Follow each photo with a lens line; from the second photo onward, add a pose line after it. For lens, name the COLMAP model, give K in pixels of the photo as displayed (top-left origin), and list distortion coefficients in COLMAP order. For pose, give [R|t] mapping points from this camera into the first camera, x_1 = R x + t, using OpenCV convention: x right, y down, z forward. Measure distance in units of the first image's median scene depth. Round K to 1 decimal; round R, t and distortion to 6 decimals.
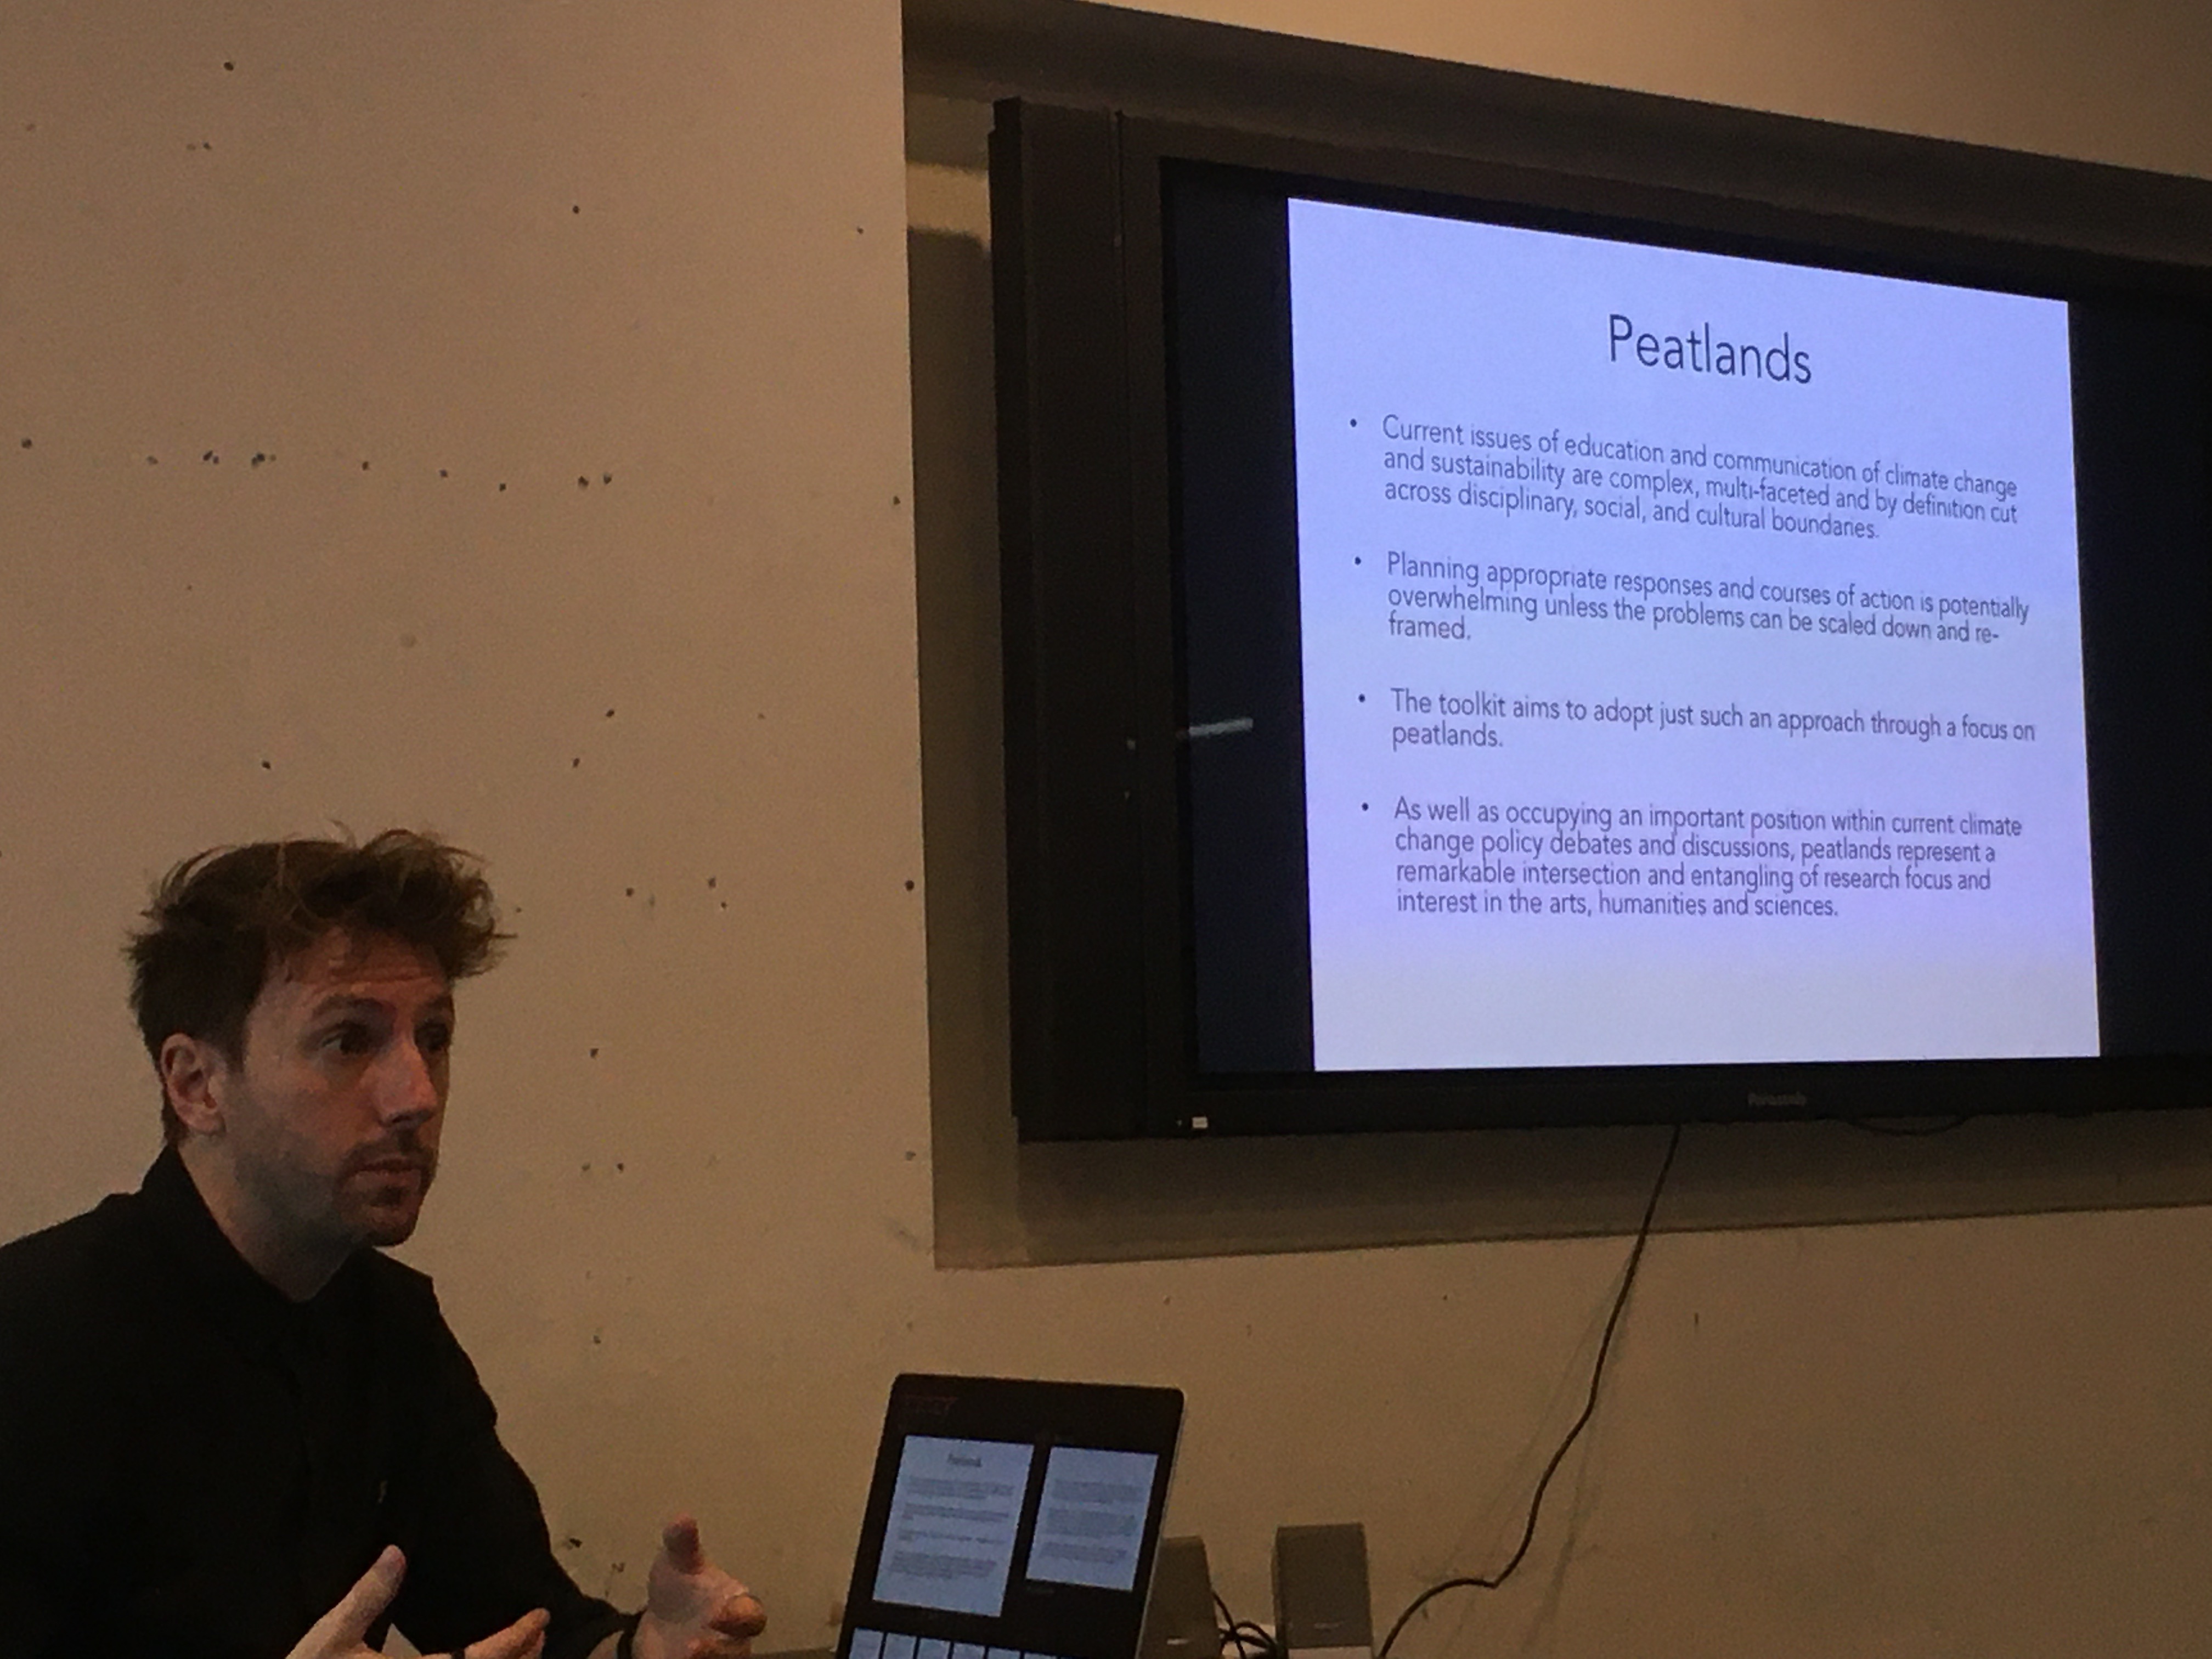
lens RADIAL K [[4673.6, 0, 1106.0], [0, 4673.6, 829.5], [0, 0, 1]] dist [-0.026699, -0.264803]
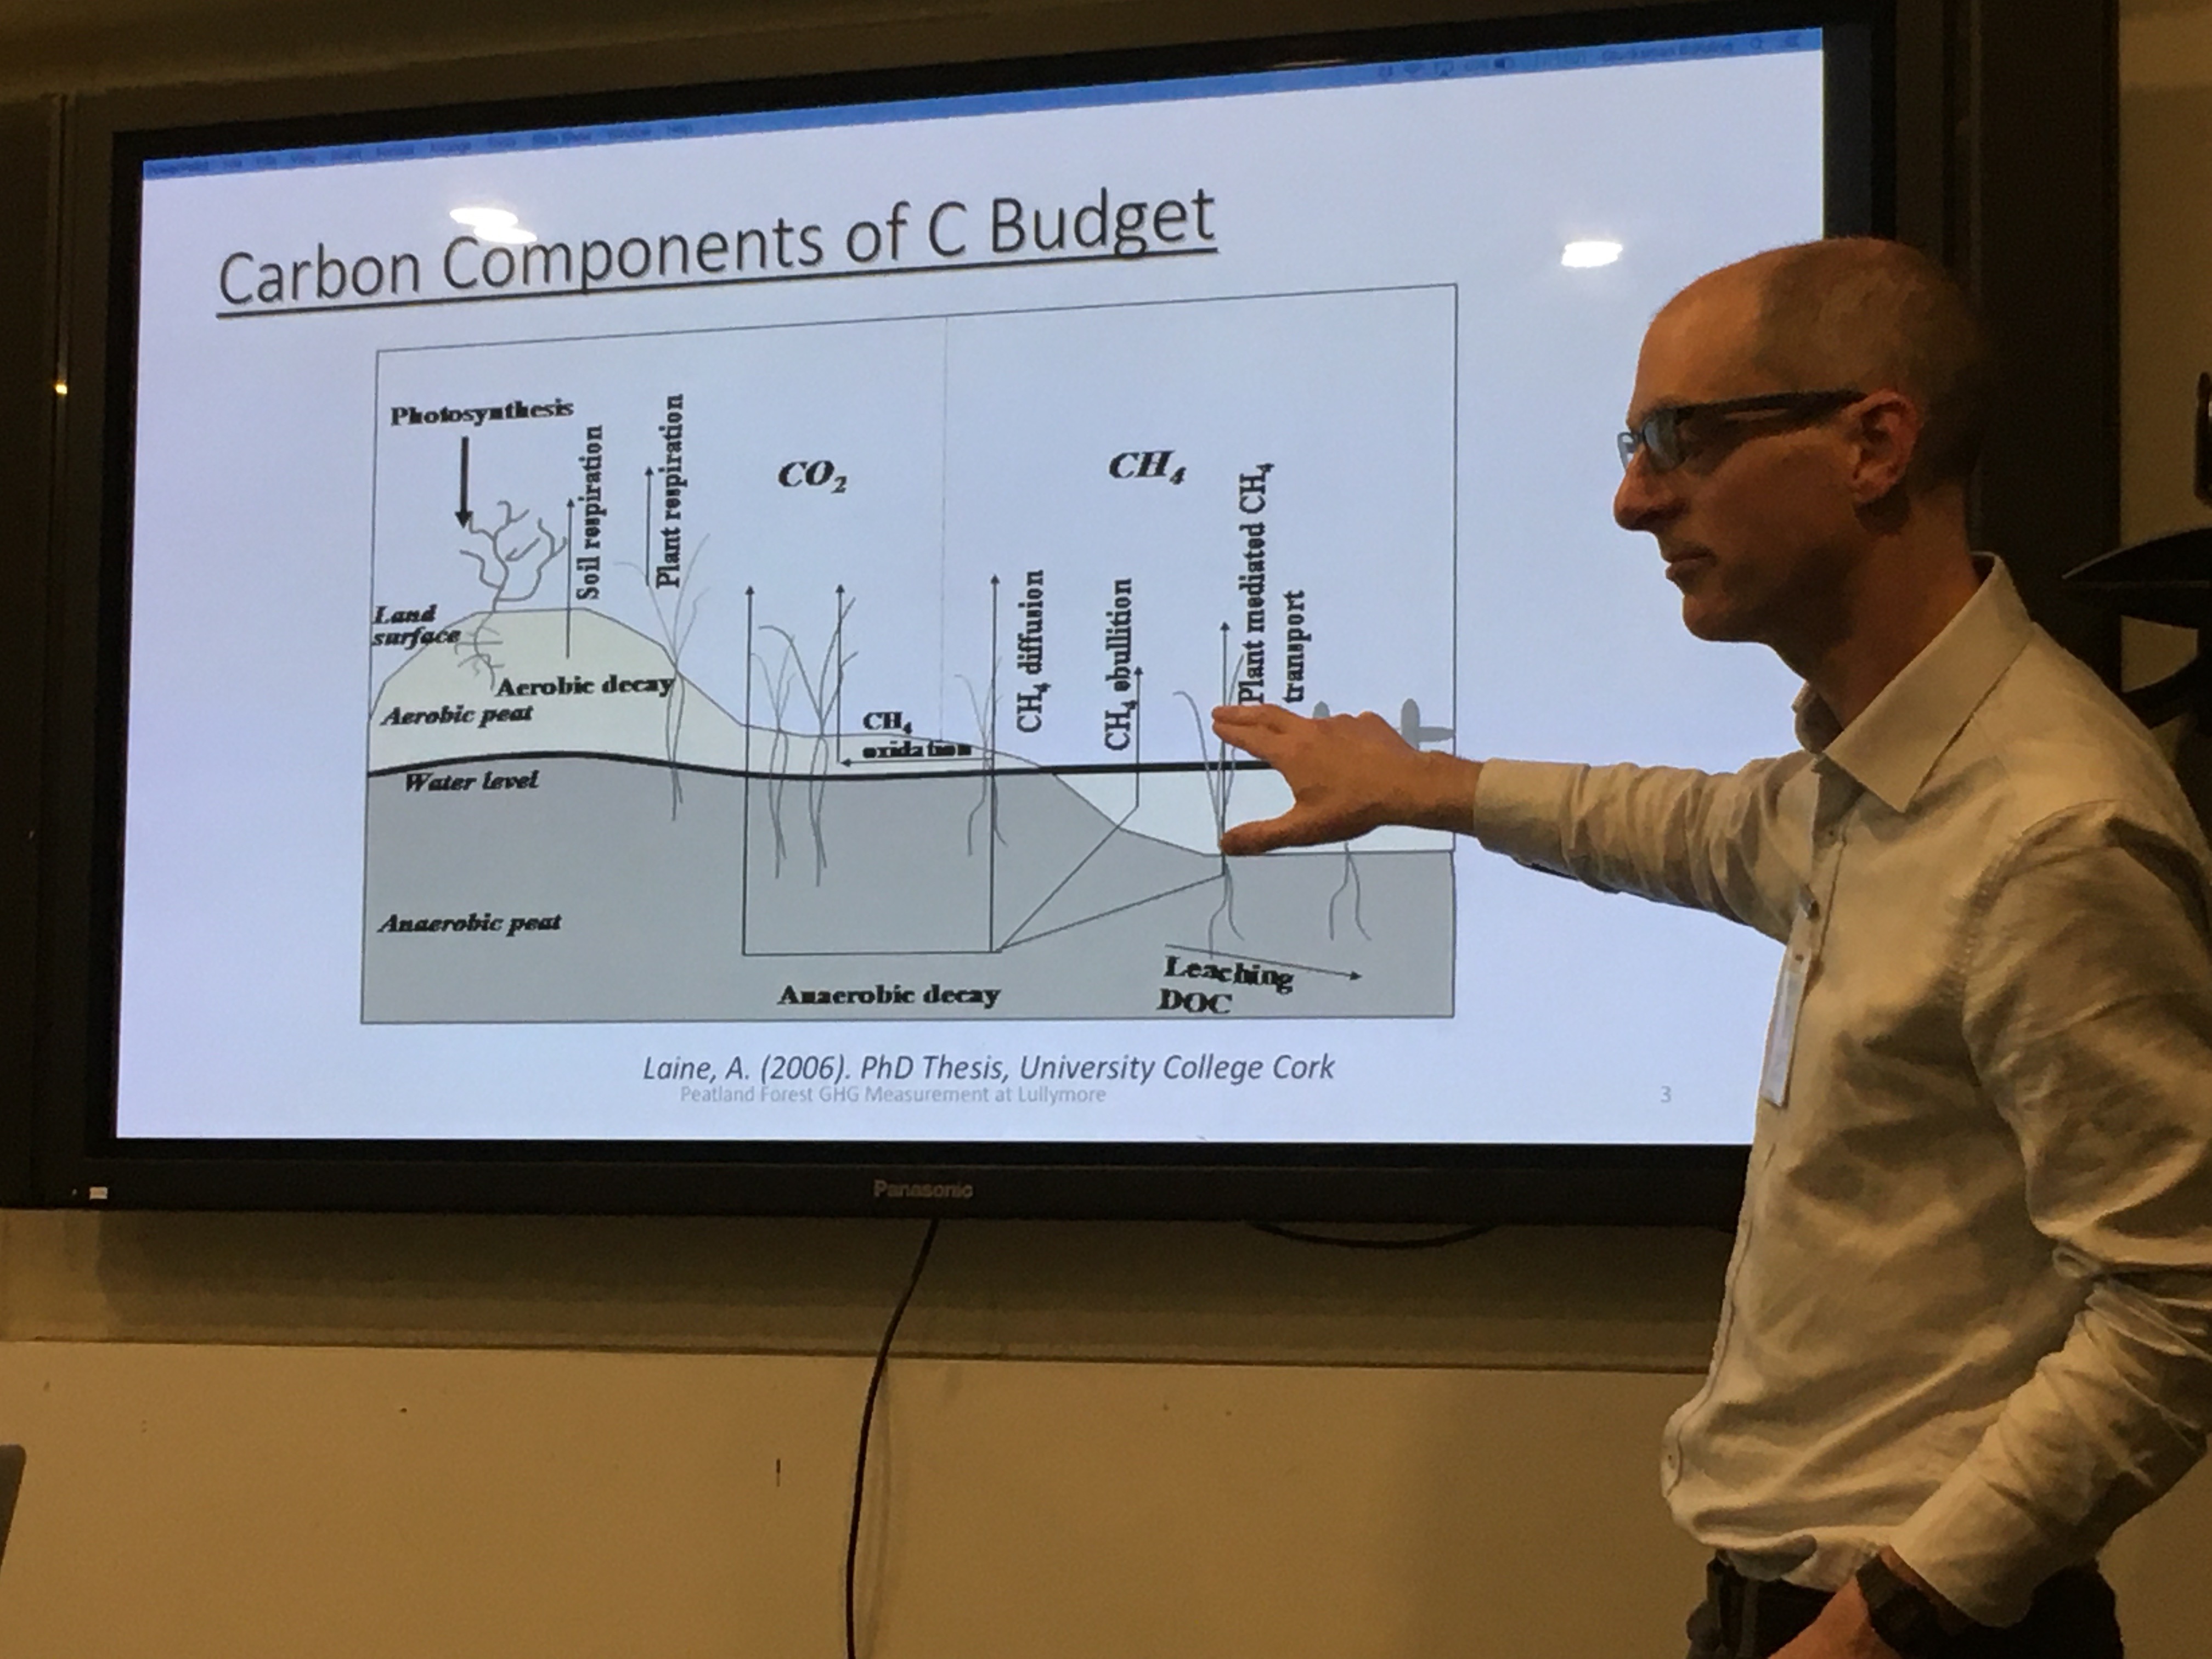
lens RADIAL K [[4863.5, 0, 1098.3], [0, 4863.5, 754.1], [0, 0, 1]] dist [-0.031311, 0.059700]
pose [[0.513616, -0.042937, -0.856945, 0.898124], [0.032871, 0.998999, -0.030353, 0.012213], [0.857390, -0.012579, 0.514513, 0.654639]]
